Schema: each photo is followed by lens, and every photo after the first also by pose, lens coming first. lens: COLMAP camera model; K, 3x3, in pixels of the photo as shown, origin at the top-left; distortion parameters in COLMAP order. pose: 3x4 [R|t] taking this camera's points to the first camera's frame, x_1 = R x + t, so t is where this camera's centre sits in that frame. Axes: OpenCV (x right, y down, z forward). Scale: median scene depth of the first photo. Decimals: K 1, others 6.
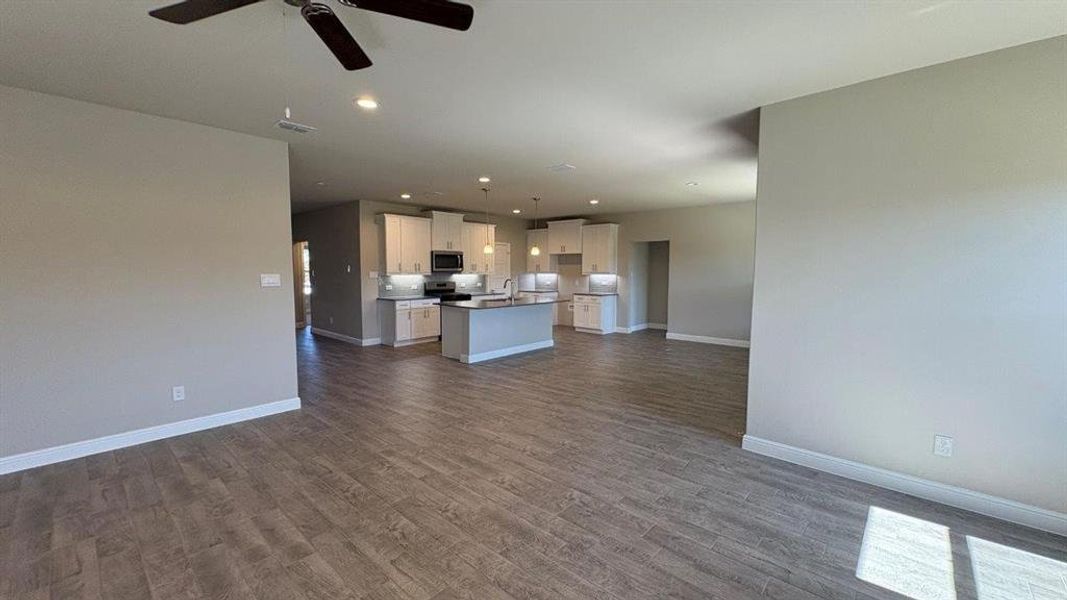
lens RADIAL K [[429.7, 0, 535.3], [0, 429.7, 298.8], [0, 0, 1]] dist [-0.001575, 0.000074]
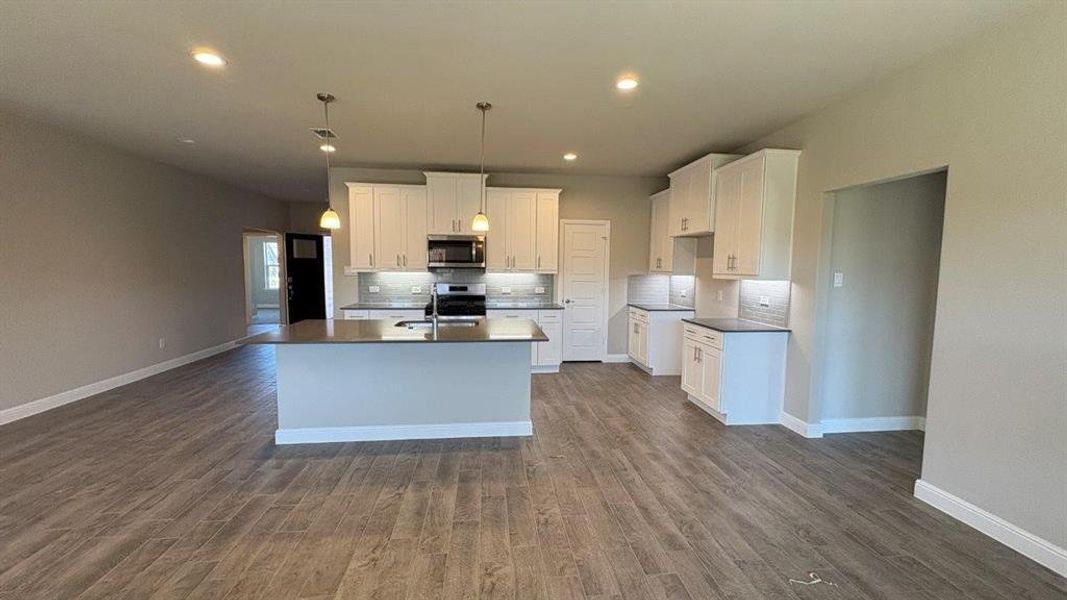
lens RADIAL K [[429.7, 0, 533.9], [0, 429.7, 299.6], [0, 0, 1]] dist [-0.001575, 0.000074]
pose [[0.750302, 0.060280, -0.658341, 0.290652], [-0.056611, 0.998035, 0.026865, -0.039447], [0.658667, 0.017112, 0.752240, 0.583494]]
